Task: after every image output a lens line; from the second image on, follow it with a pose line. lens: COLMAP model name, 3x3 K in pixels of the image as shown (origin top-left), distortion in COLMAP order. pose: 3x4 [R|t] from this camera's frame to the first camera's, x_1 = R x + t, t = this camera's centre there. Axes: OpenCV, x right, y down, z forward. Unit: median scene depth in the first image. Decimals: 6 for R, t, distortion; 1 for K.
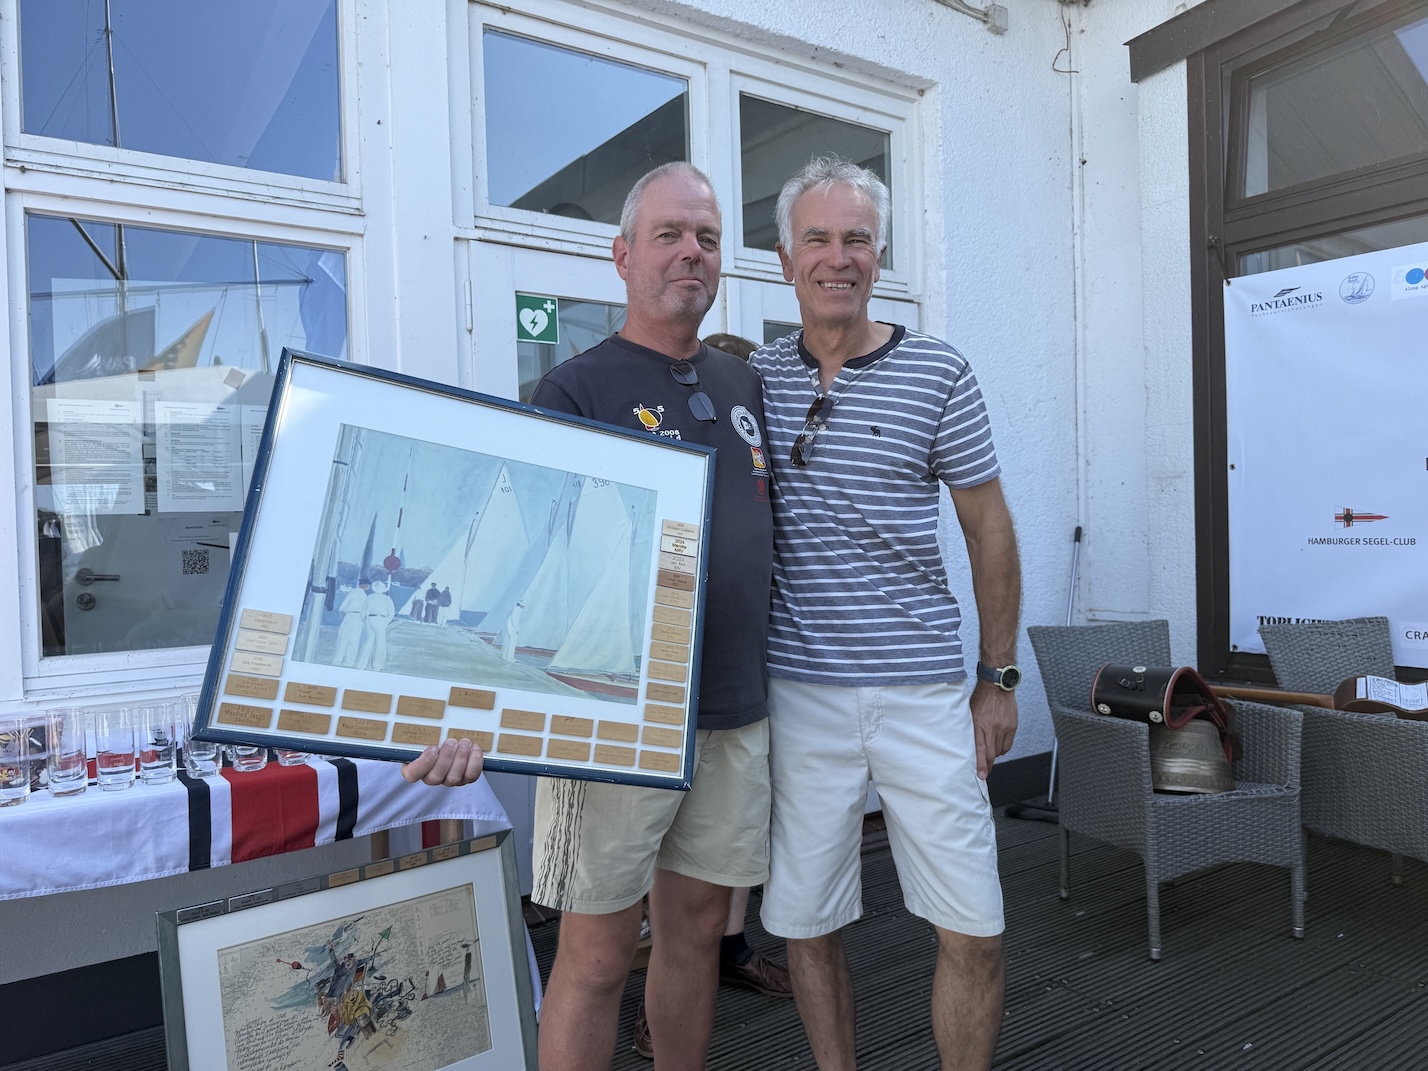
lens RADIAL K [[995.5, 0, 722.2], [0, 995.5, 555.1], [0, 0, 1]] dist [0.001713, -0.007693]
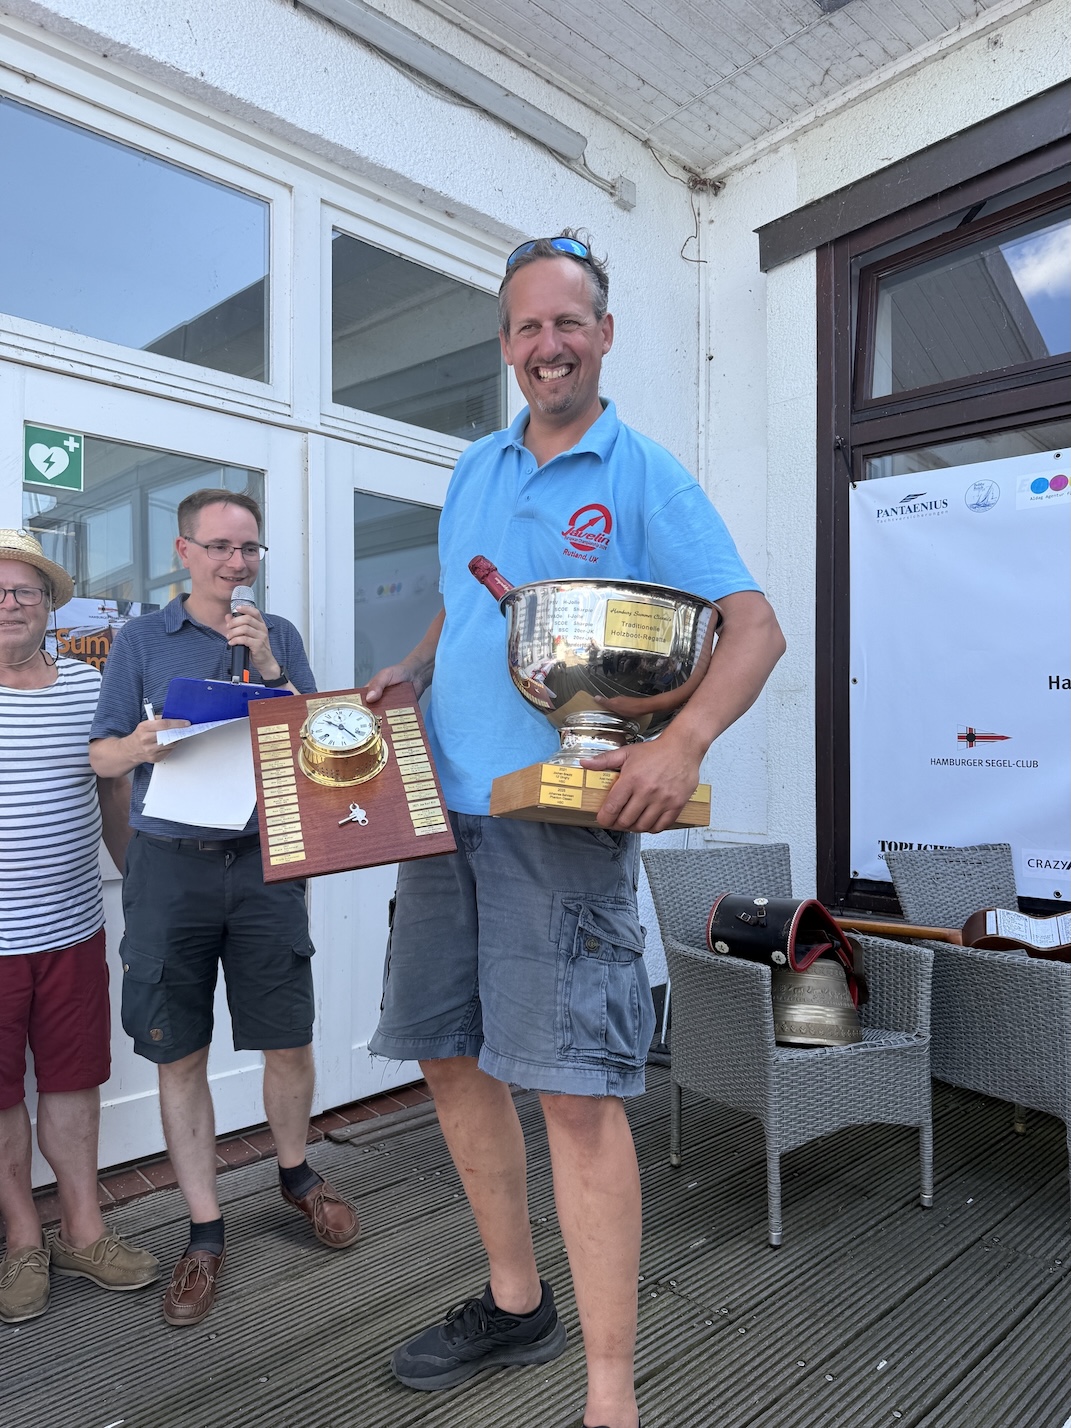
lens RADIAL K [[975.3, 0, 533.1], [0, 975.3, 738.3], [0, 0, 1]] dist [0.052323, -0.080034]
pose [[0.984099, 0.028572, 0.175310, 0.059603], [-0.022899, 0.999149, -0.034298, 0.004923], [-0.176141, 0.029738, 0.983916, 0.163892]]
